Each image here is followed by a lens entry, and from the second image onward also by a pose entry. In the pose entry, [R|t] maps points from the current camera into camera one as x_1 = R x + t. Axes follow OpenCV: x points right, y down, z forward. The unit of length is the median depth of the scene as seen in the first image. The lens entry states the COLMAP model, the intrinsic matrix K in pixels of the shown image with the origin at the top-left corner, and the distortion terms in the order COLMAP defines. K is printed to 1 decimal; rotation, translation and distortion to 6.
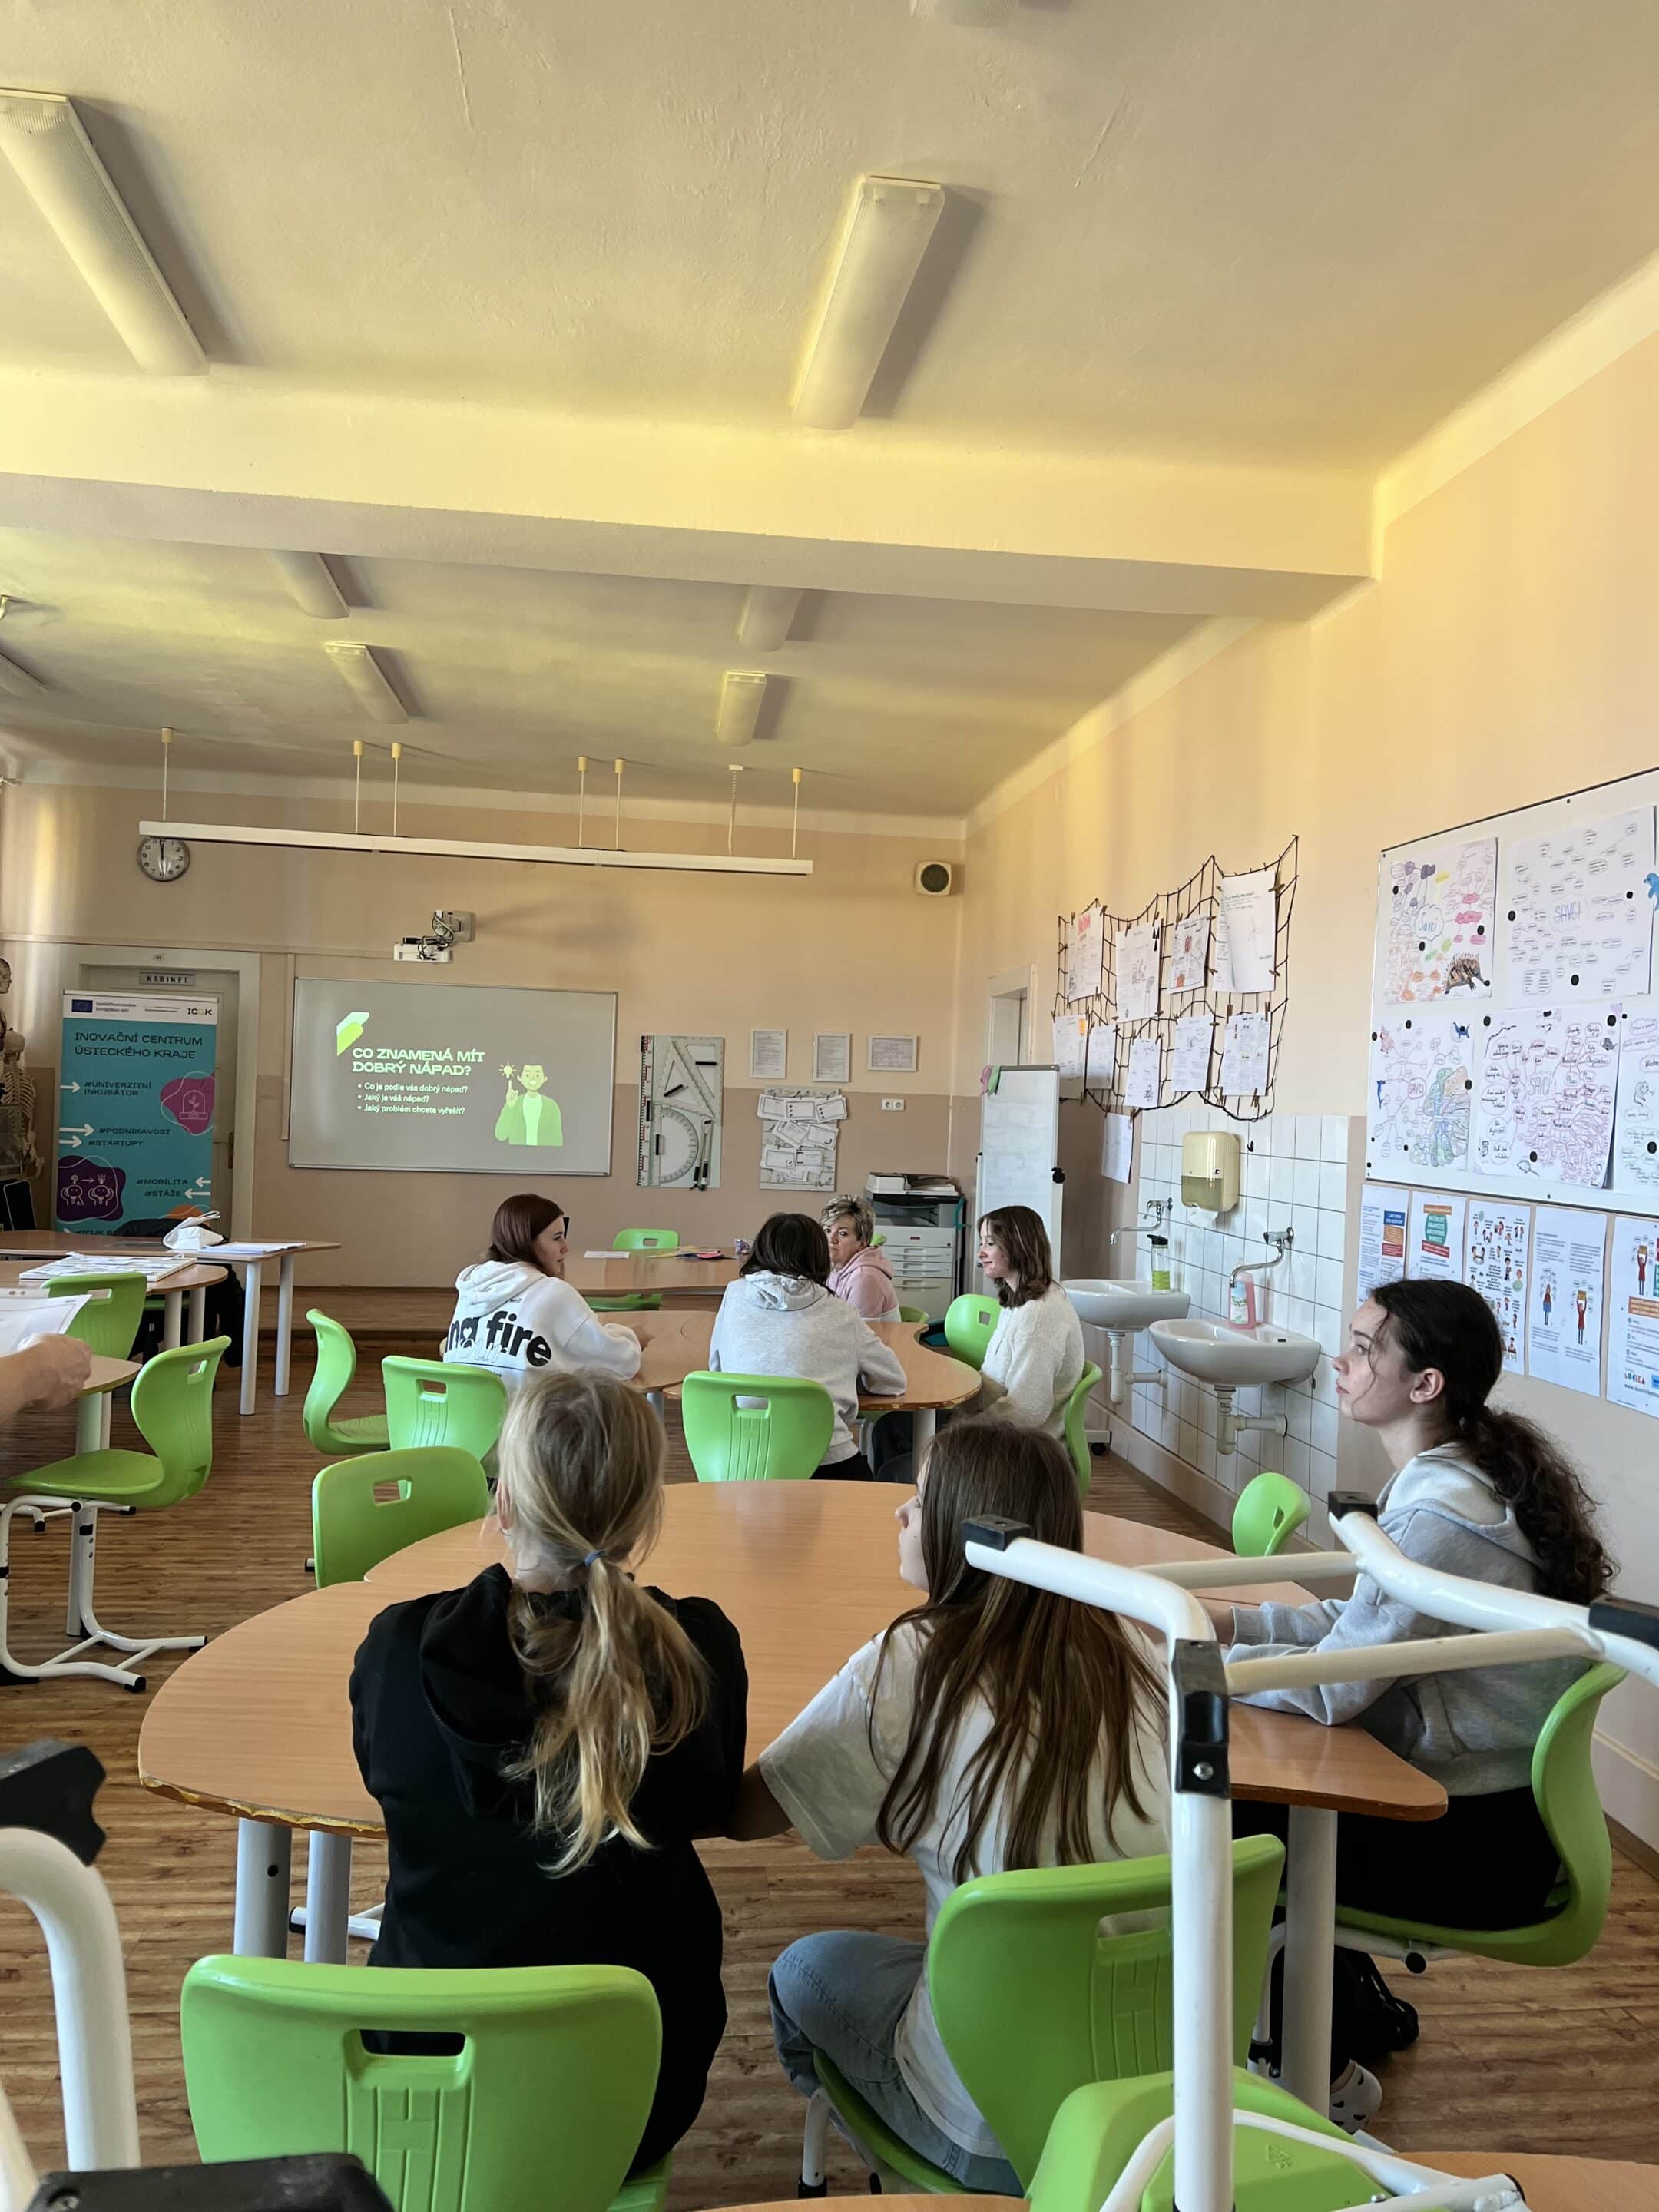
lens RADIAL K [[1658.0, 0, 833.2], [0, 1658.0, 1109.0], [0, 0, 1]] dist [-0.001395, 0.000324]
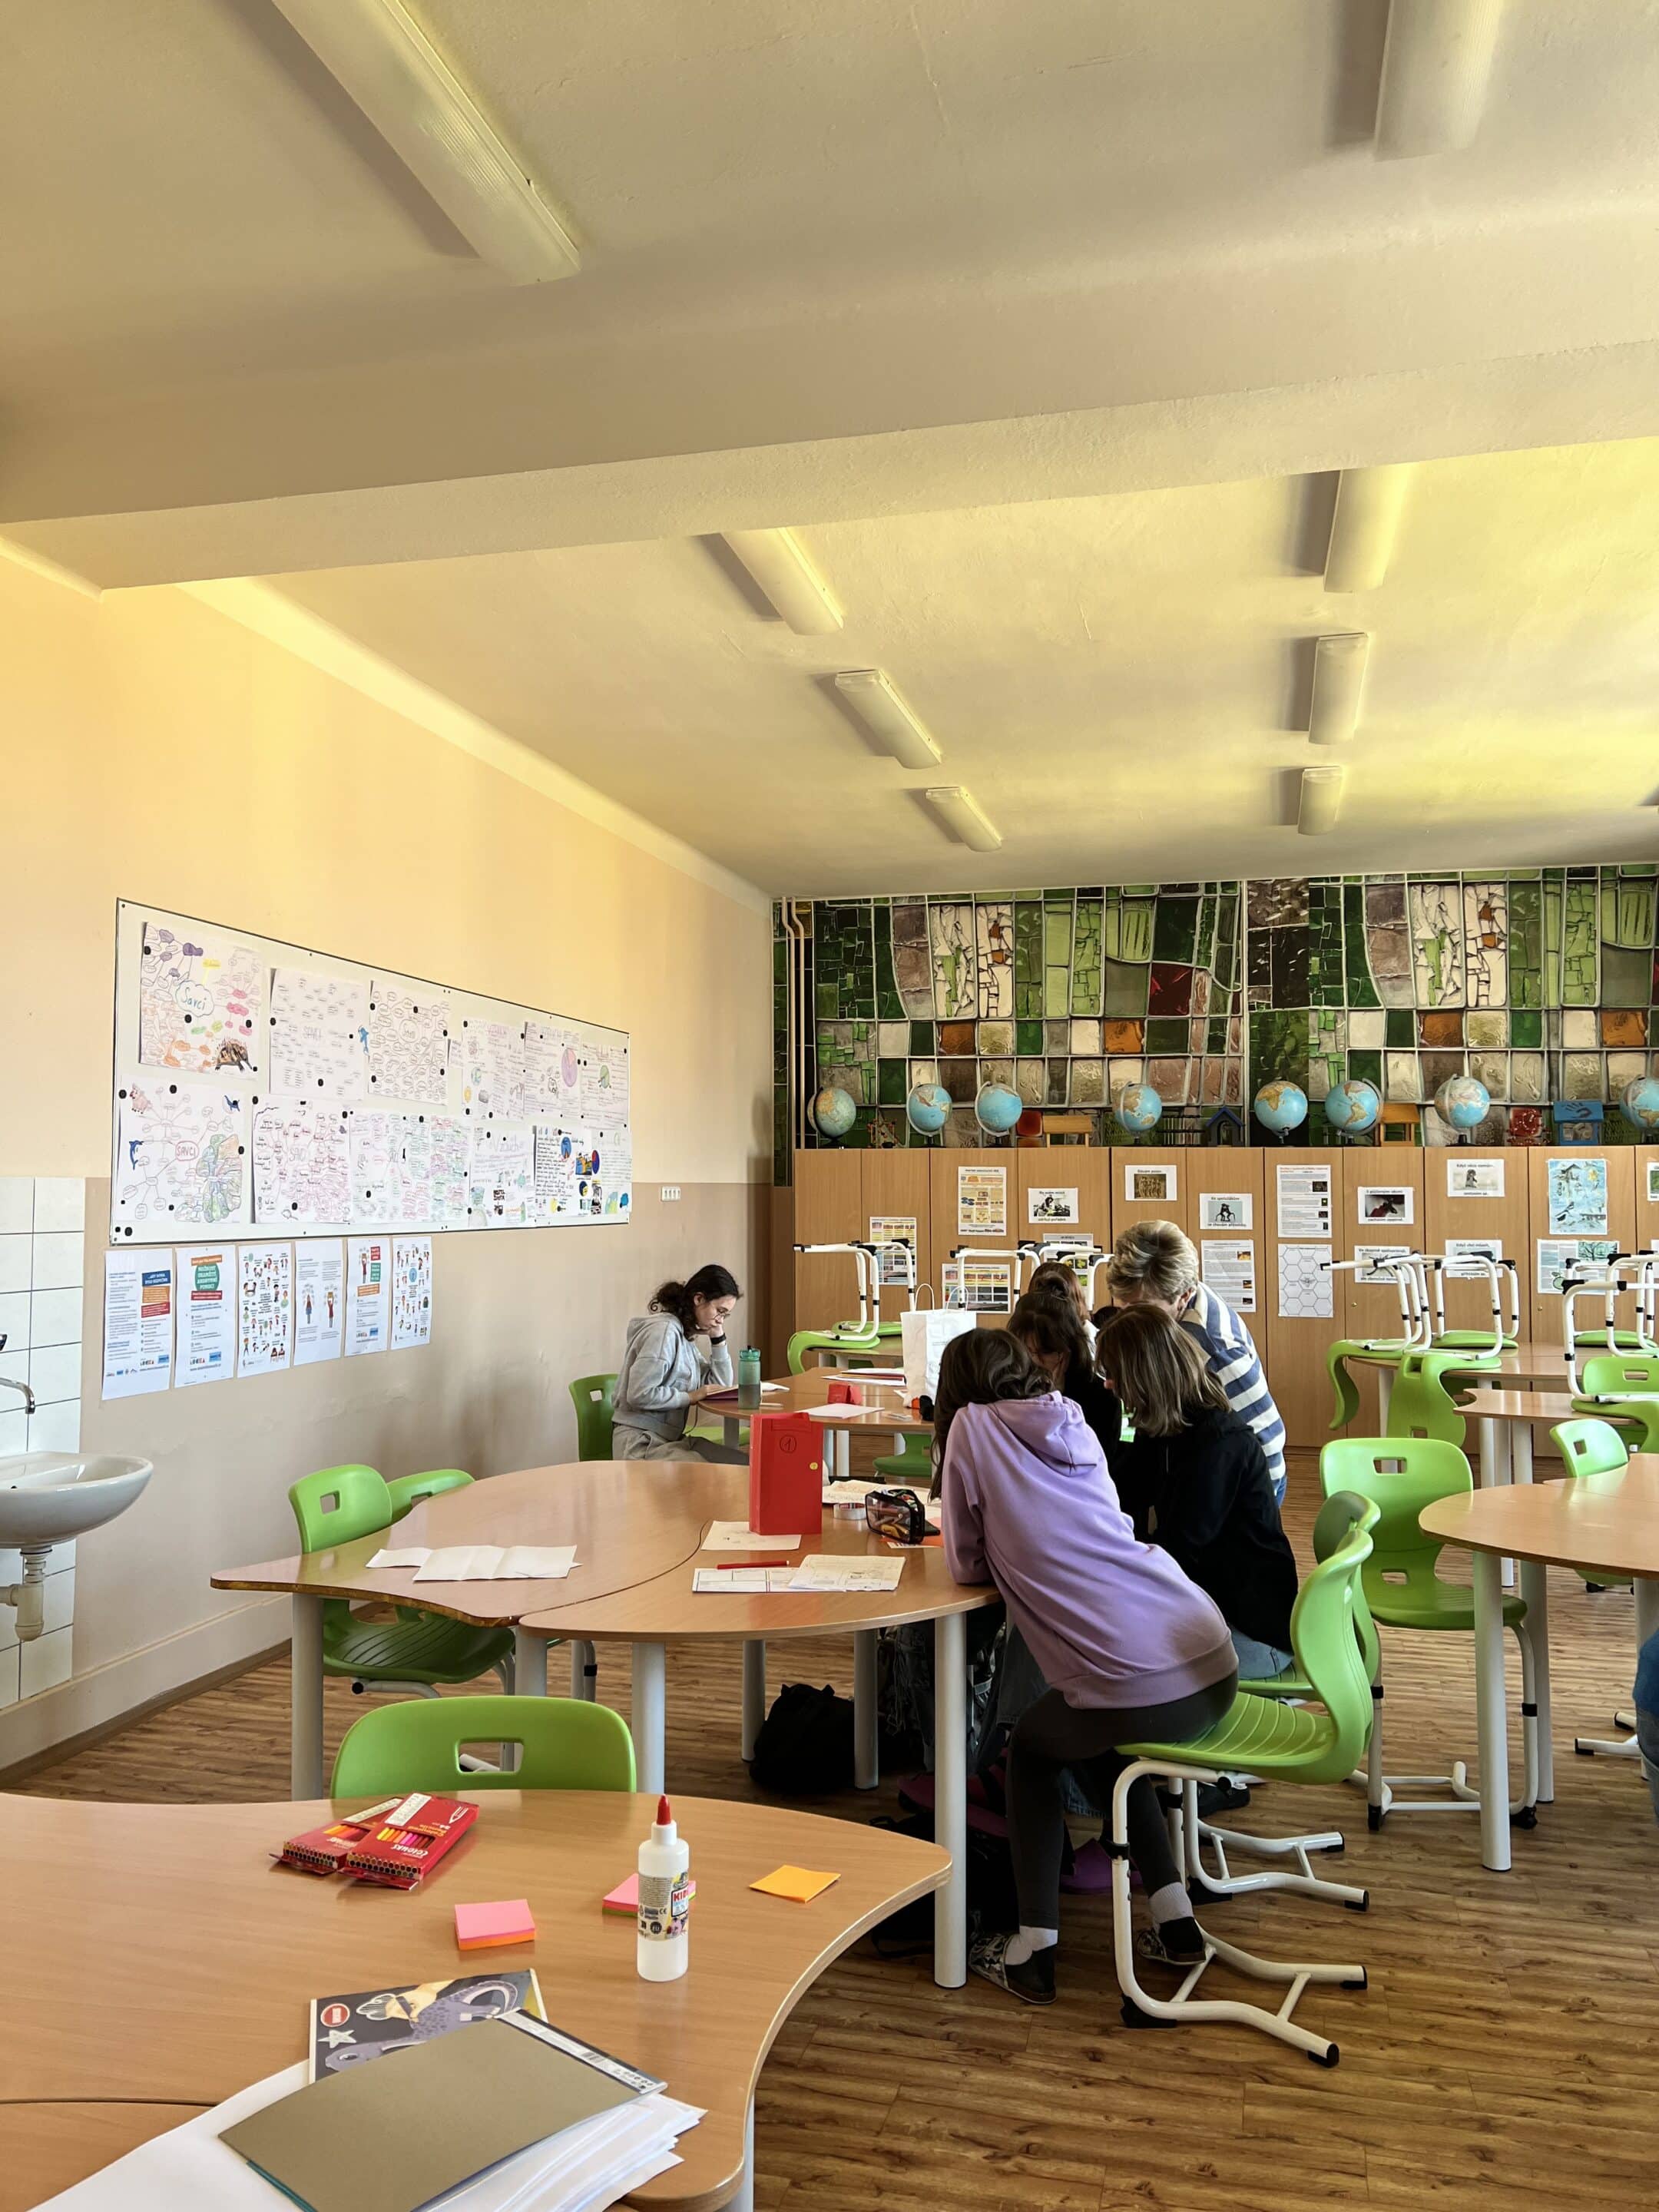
lens RADIAL K [[1658.0, 0, 829.4], [0, 1658.0, 1101.5], [0, 0, 1]] dist [-0.001395, 0.000324]
pose [[-0.930223, -0.020259, 0.366435, -0.457991], [-0.035867, 0.998714, -0.035835, -0.022590], [-0.365238, -0.046478, -0.929753, 1.985817]]
